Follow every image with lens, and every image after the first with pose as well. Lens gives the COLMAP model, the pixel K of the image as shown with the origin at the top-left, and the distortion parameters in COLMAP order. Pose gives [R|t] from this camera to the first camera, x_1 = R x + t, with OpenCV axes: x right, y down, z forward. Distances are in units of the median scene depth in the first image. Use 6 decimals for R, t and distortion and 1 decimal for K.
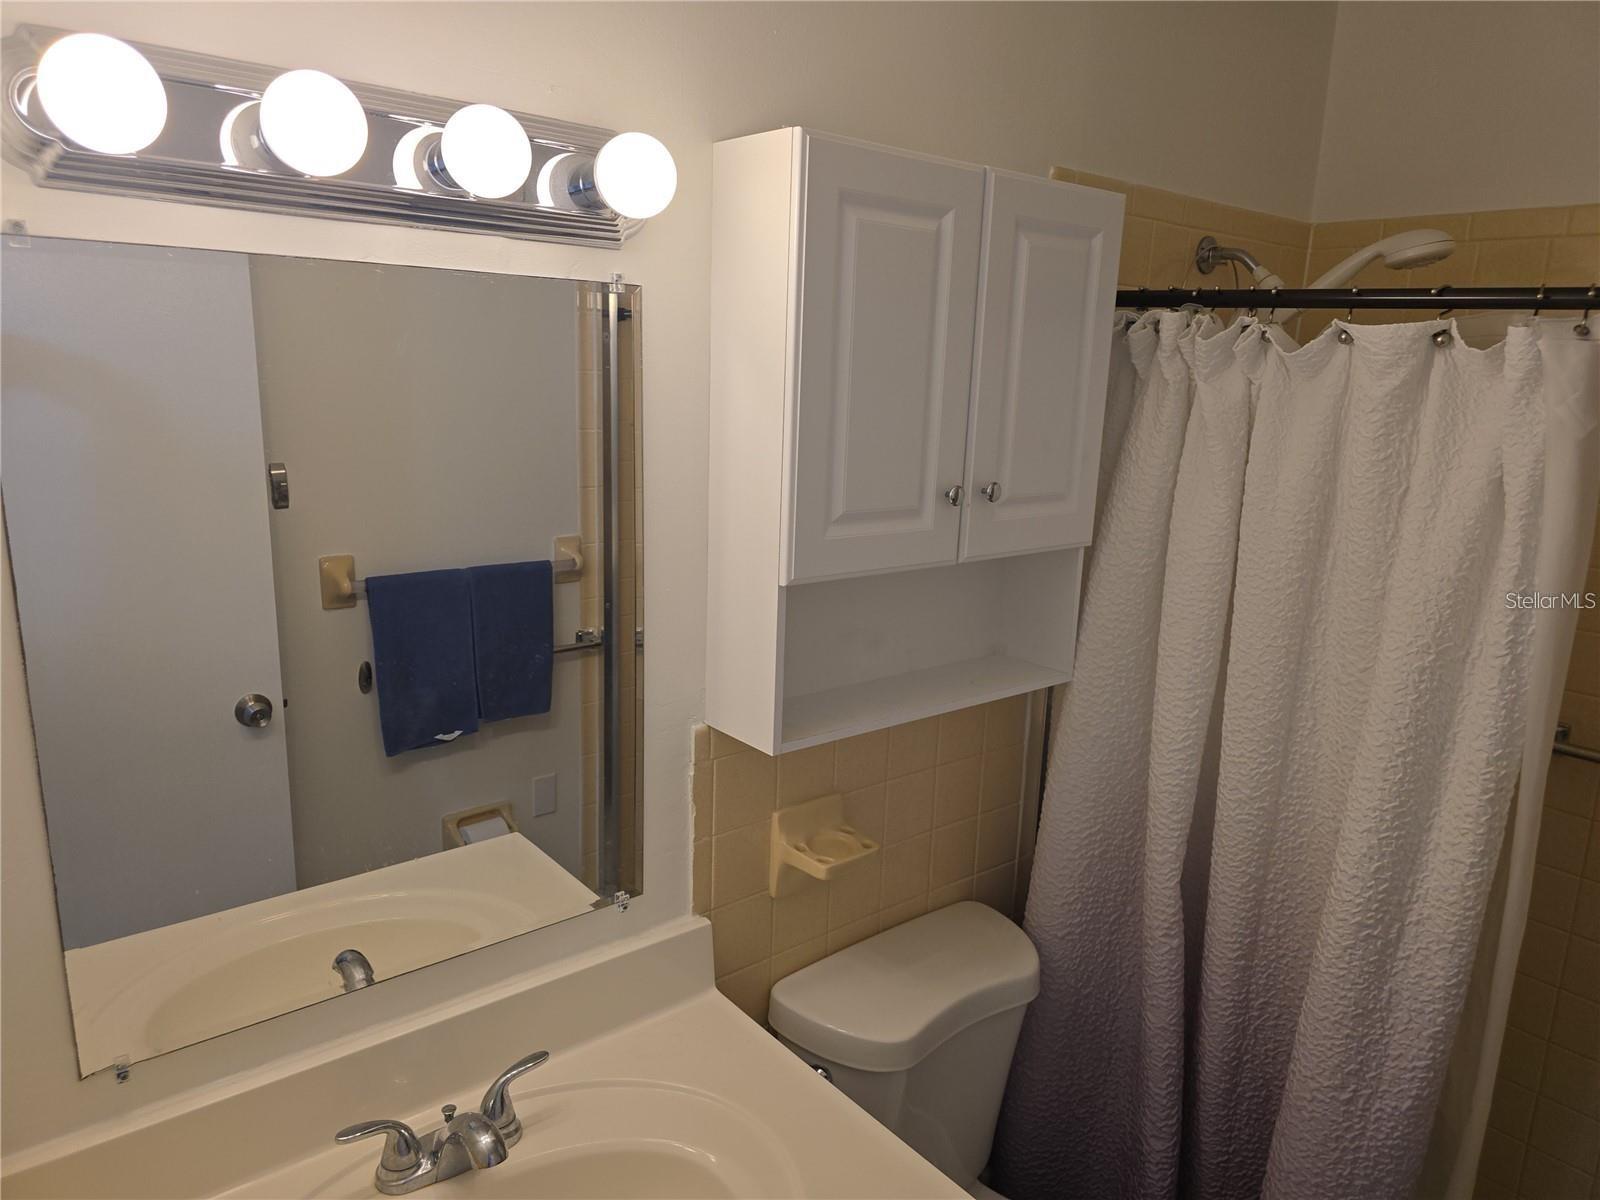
lens RADIAL K [[1088.9, 0, 800.0], [0, 1088.9, 600.0], [0, 0, 1]] dist [0.059177, -0.049323]
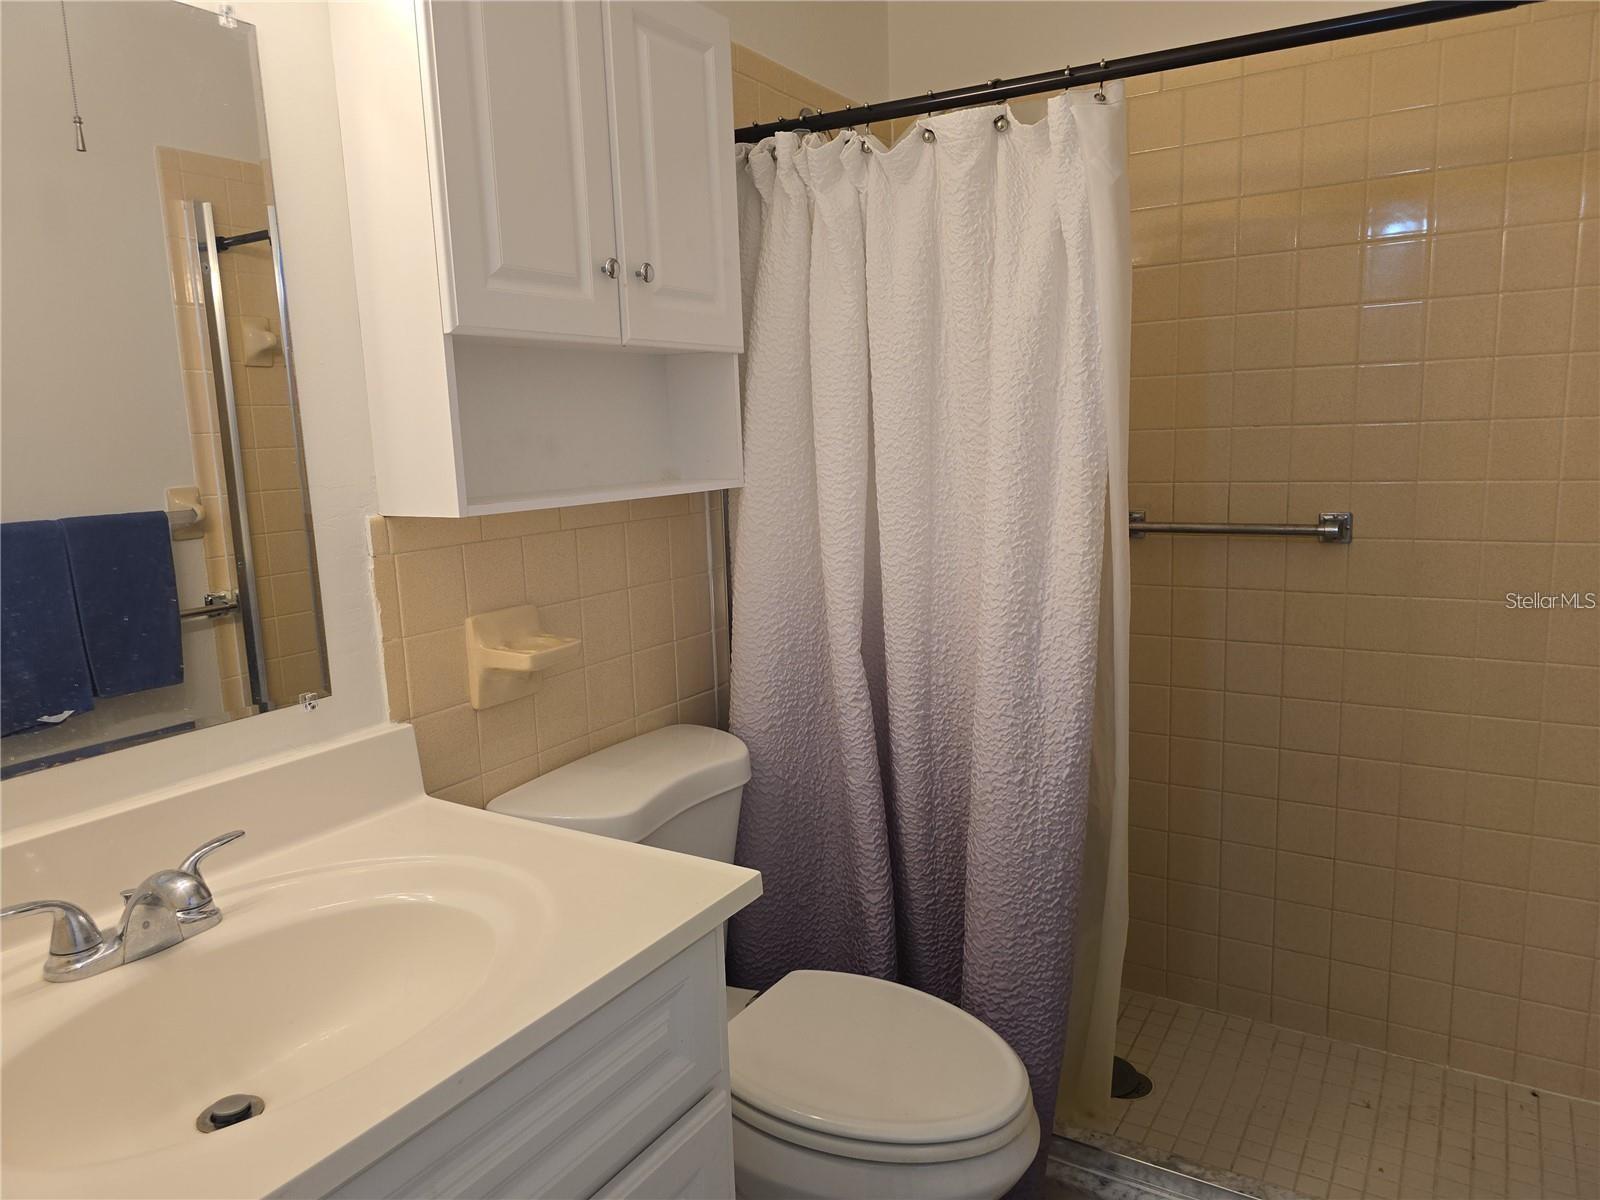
lens RADIAL K [[1085.1, 0, 800.0], [0, 1085.1, 600.0], [0, 0, 1]] dist [0.127282, -0.171154]
pose [[0.945684, -0.115735, 0.303788, -0.037370], [0.134897, 0.989935, -0.042795, 0.254399], [-0.295778, 0.081451, 0.951778, -0.020294]]
